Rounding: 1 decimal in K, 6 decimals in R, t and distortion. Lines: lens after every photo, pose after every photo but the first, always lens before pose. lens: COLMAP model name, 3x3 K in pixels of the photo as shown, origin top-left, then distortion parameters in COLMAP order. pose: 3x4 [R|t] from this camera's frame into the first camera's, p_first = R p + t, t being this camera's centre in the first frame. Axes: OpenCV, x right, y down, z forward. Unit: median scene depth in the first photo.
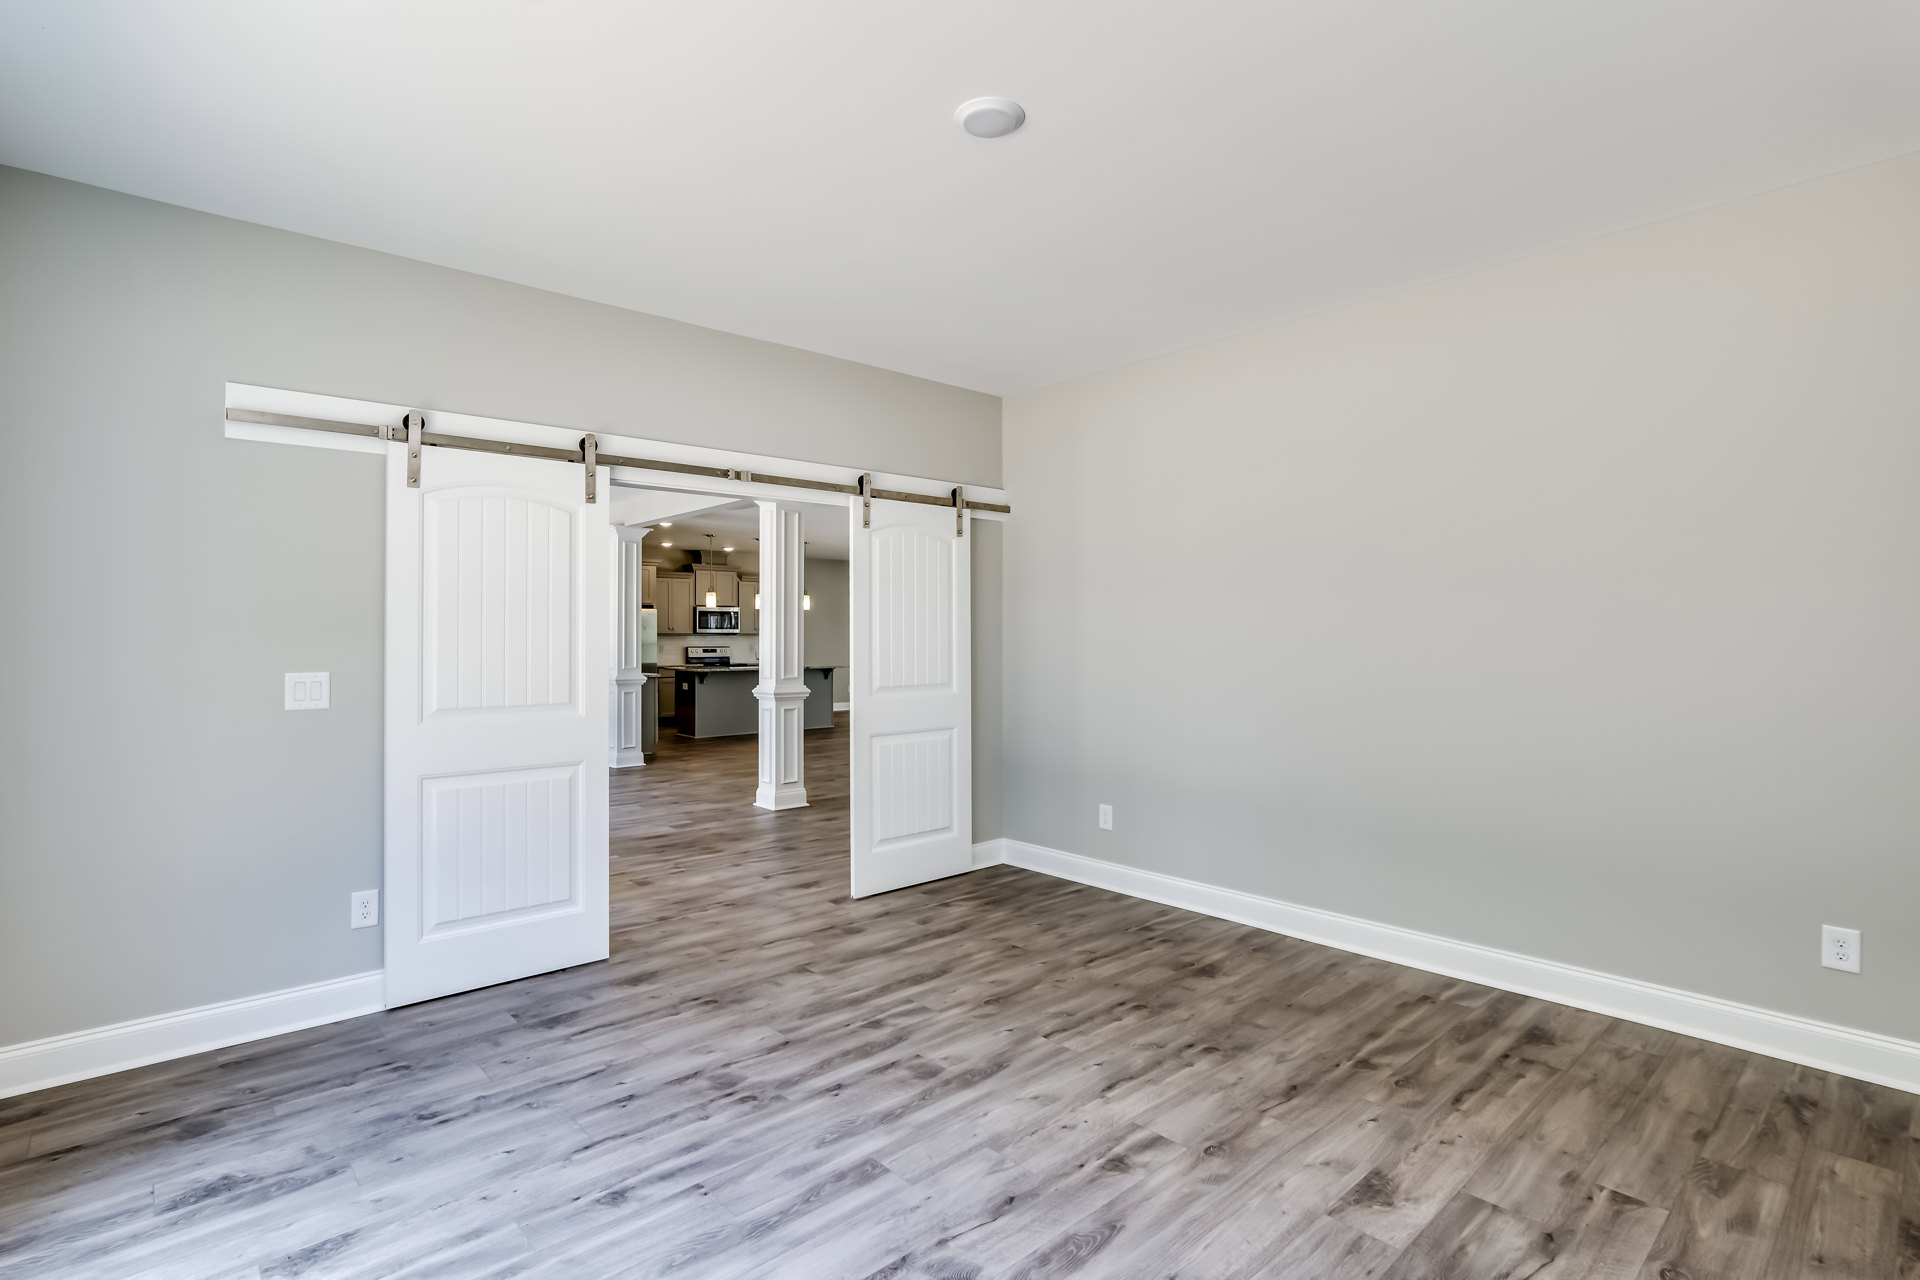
lens RADIAL K [[897.8, 0, 943.2], [0, 897.8, 642.8], [0, 0, 1]] dist [-0.018002, 0.003224]
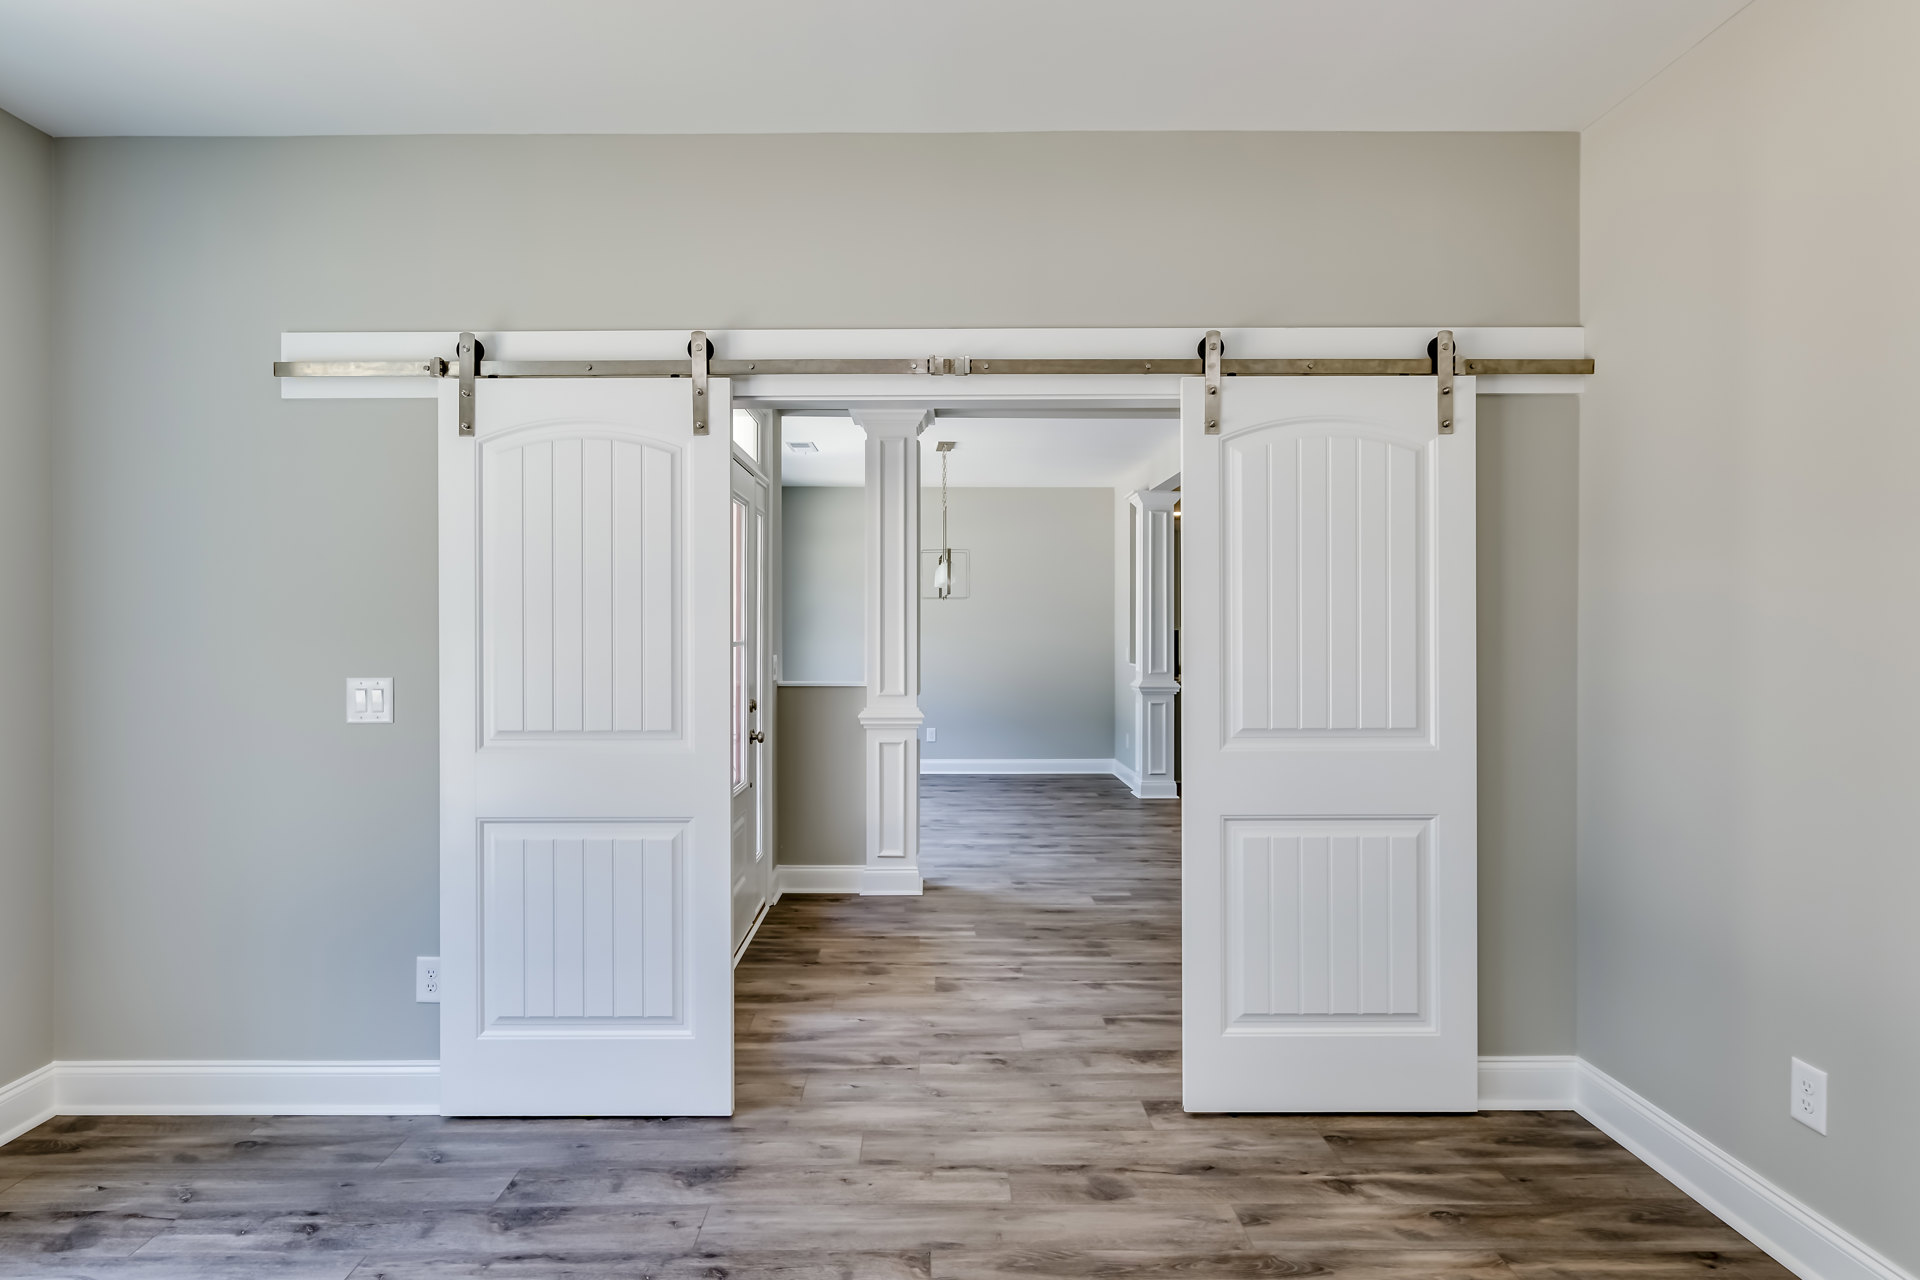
lens RADIAL K [[997.7, 0, 966.8], [0, 997.7, 646.2], [0, 0, 1]] dist [0.001073, 0.000449]
pose [[0.754848, 0.008477, -0.655845, 0.293067], [-0.006002, 0.999964, 0.006017, -0.003952], [0.655872, -0.000606, 0.754872, 0.664859]]
